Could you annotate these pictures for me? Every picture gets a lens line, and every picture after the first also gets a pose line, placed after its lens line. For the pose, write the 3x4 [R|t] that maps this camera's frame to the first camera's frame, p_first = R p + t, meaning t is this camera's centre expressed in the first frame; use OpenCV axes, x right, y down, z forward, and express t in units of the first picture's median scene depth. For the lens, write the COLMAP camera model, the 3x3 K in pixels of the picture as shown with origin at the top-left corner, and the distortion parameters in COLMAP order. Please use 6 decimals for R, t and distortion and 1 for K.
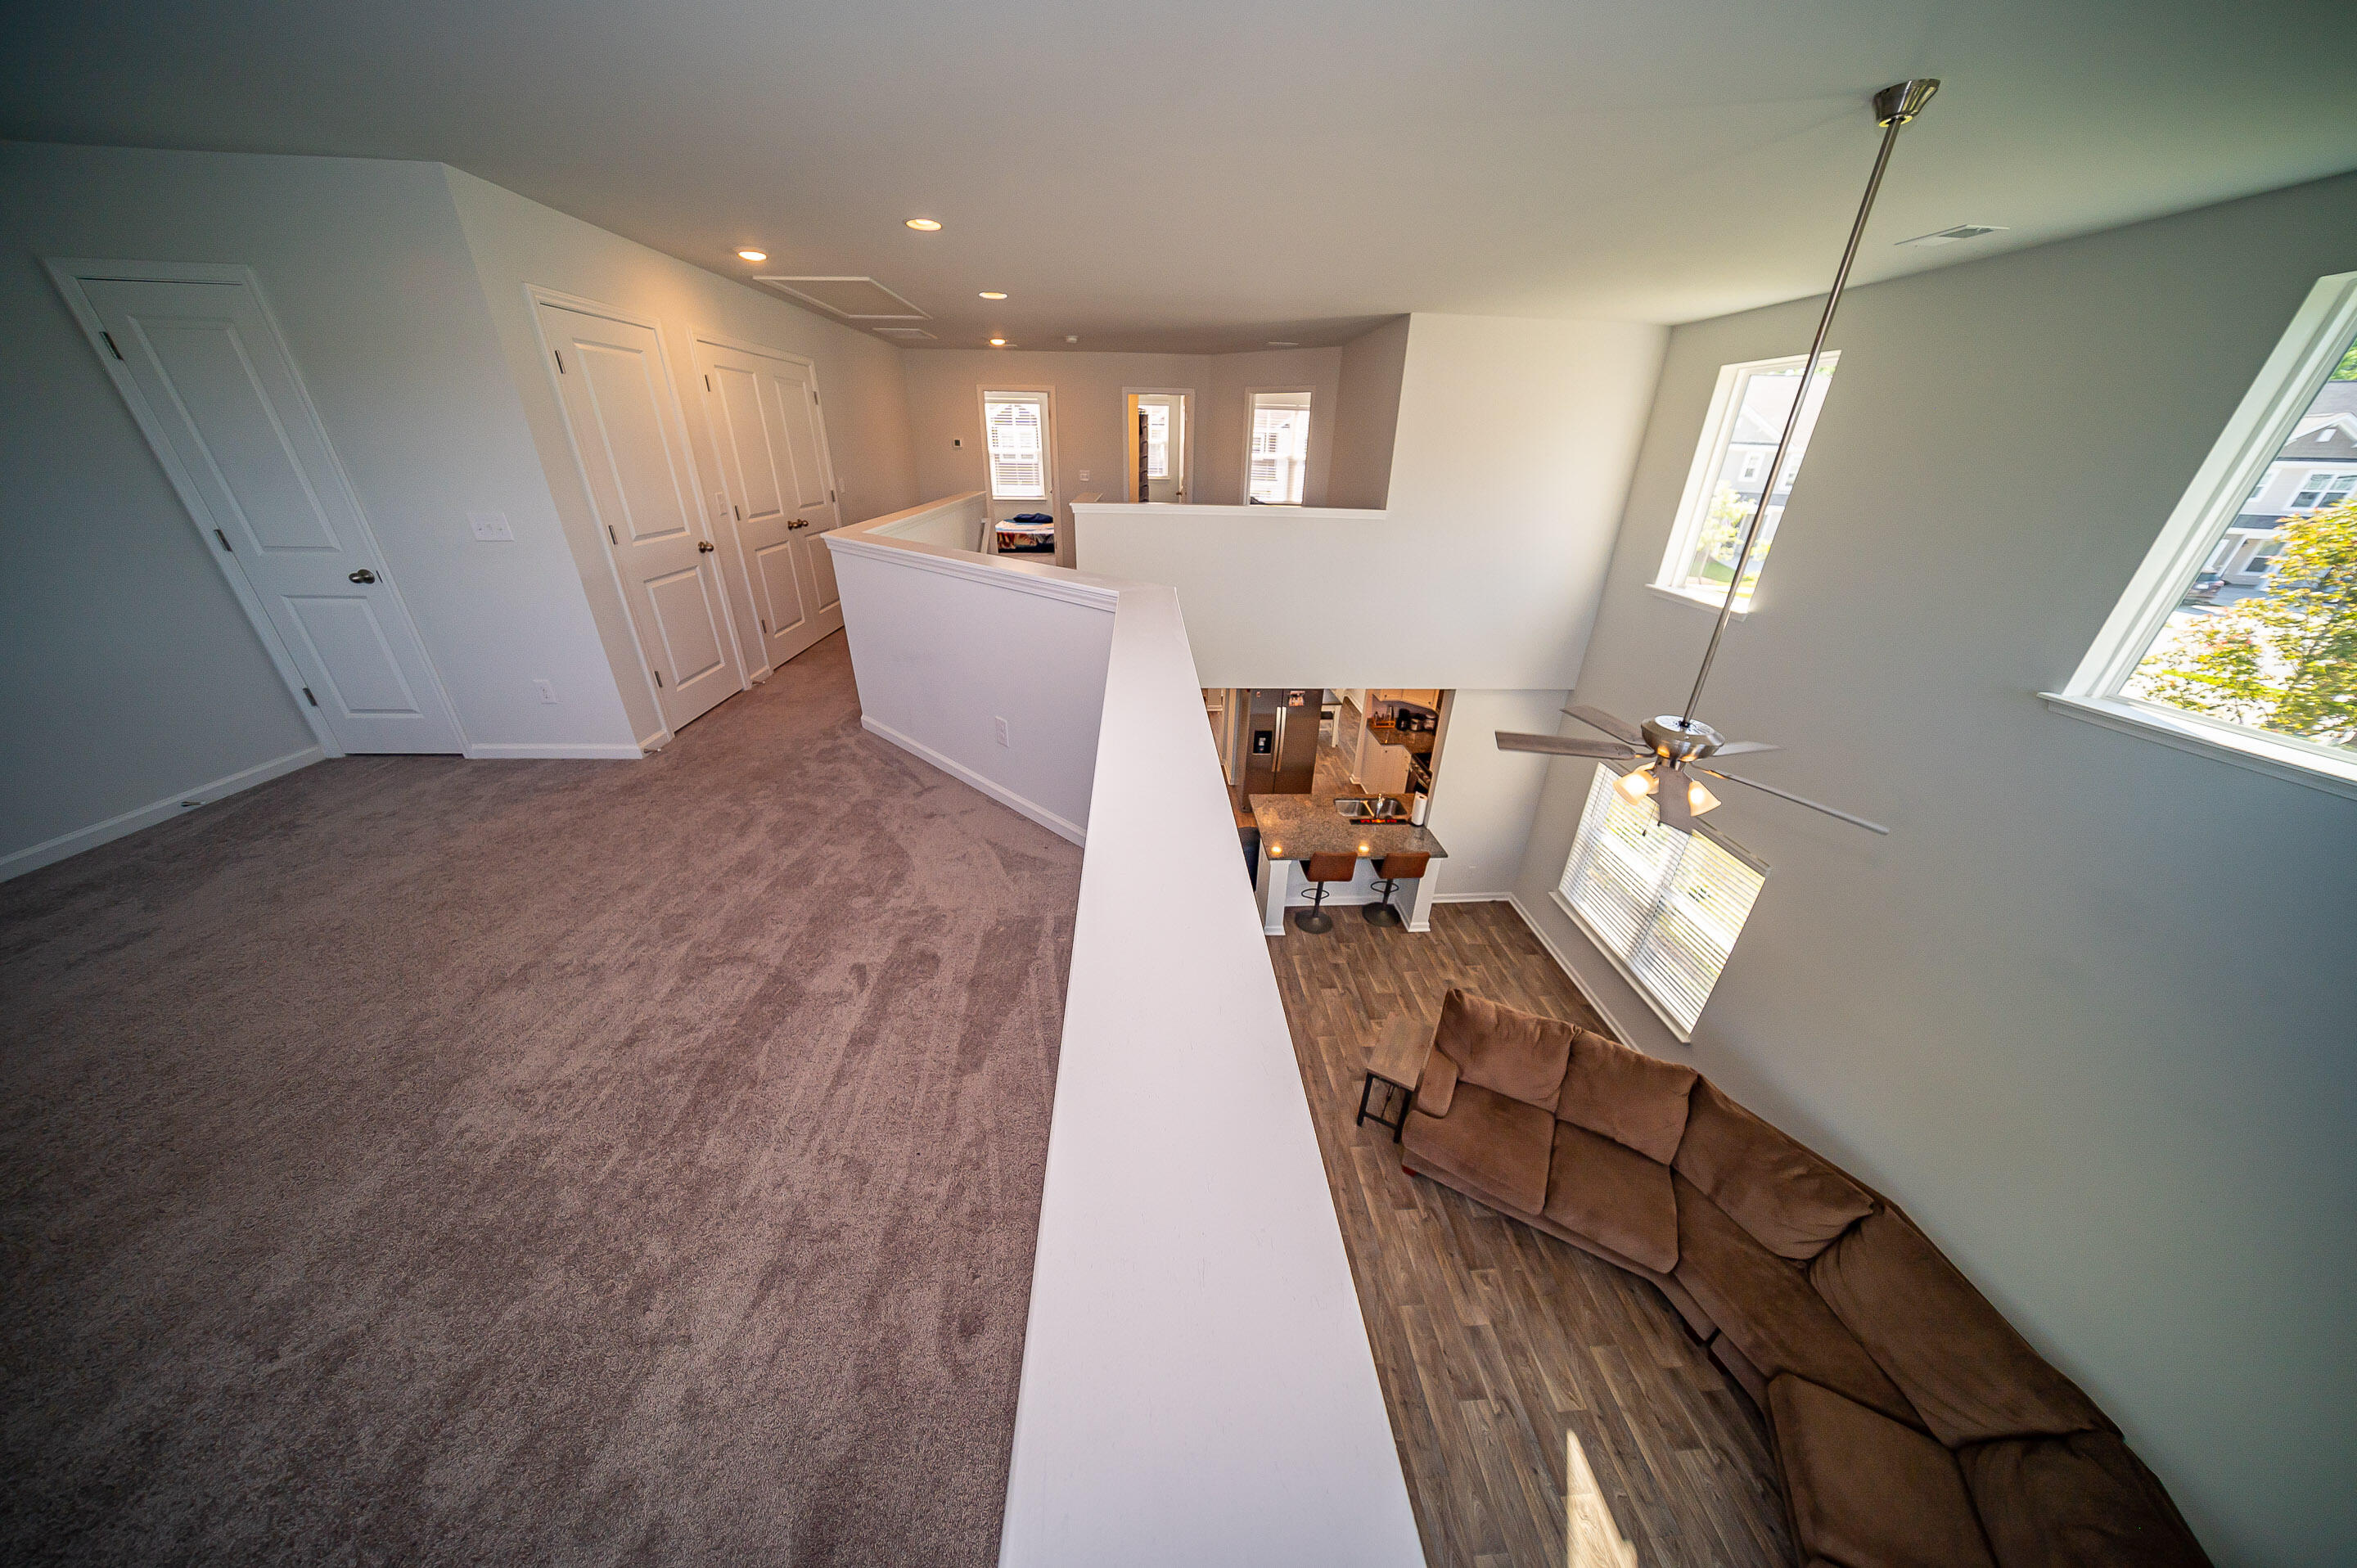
lens RADIAL K [[689.7, 0, 1181.1], [0, 689.7, 768.0], [0, 0, 1]] dist [-0.031468, 0.006570]
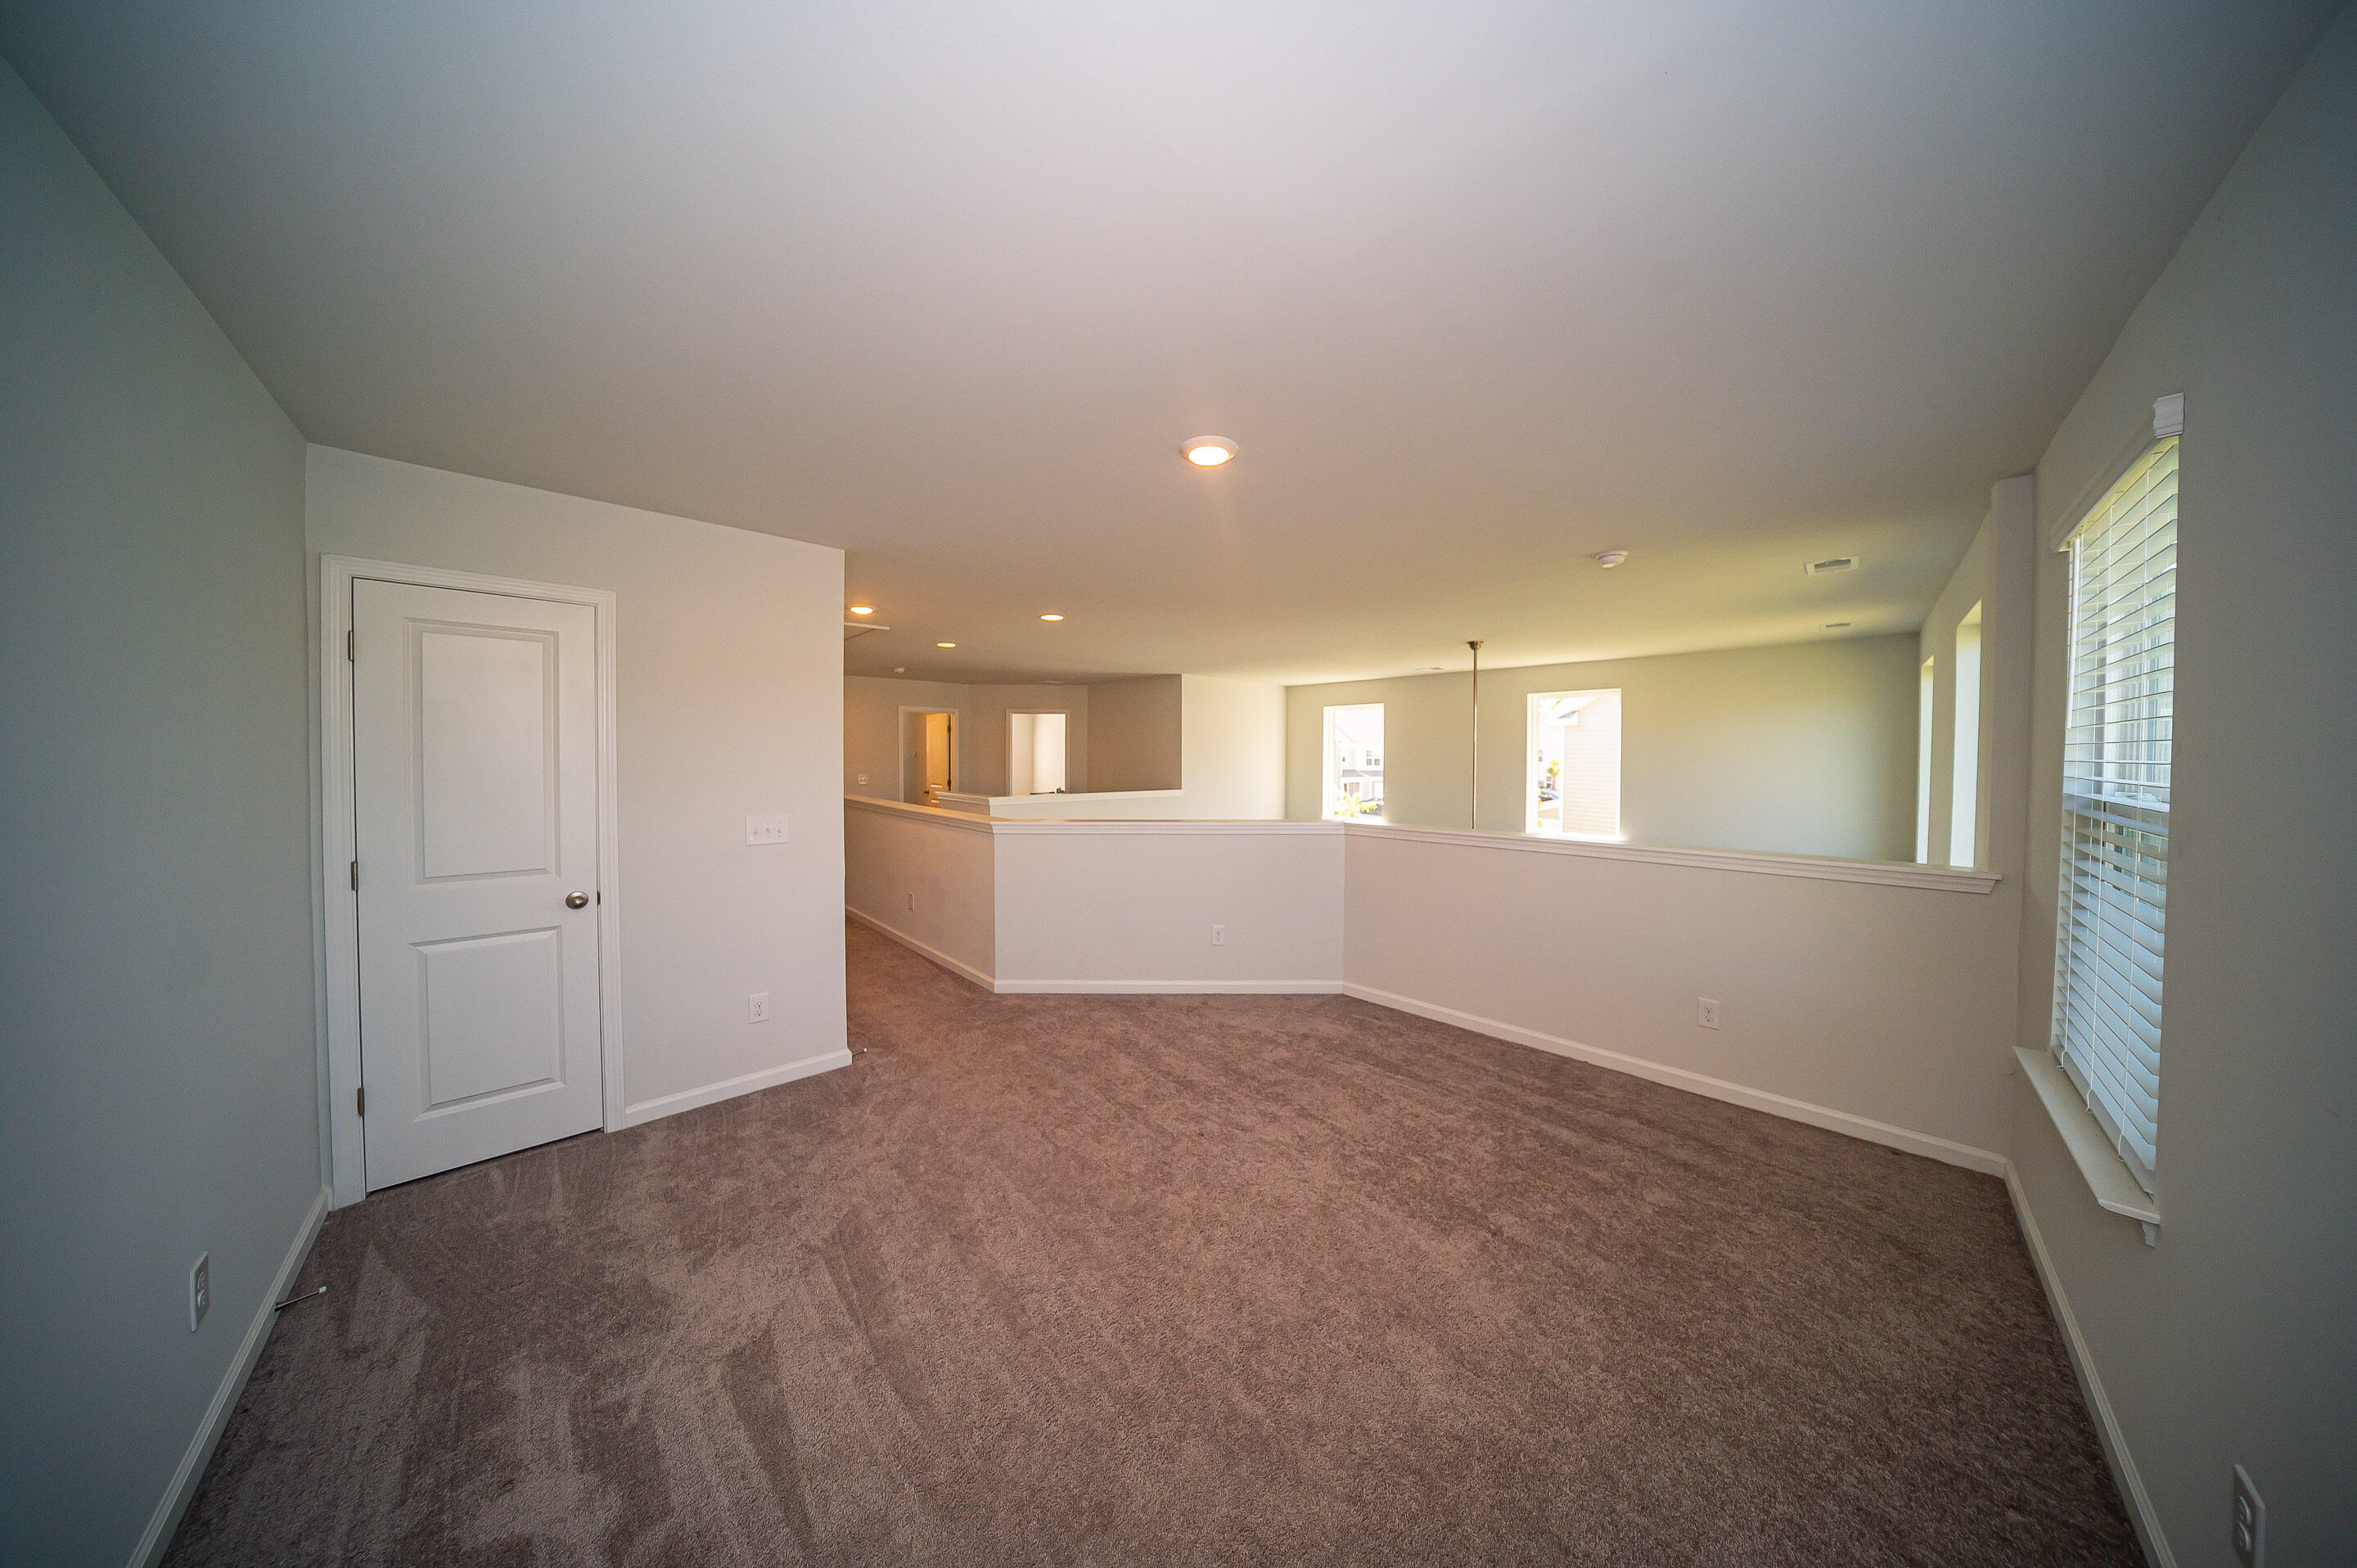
lens RADIAL K [[689.7, 0, 1181.1], [0, 689.7, 768.0], [0, 0, 1]] dist [-0.031468, 0.006570]
pose [[0.729666, -0.035460, 0.682884, -0.840720], [0.305669, 0.910238, -0.279343, 0.012945], [-0.611681, 0.412563, 0.675009, -0.048513]]
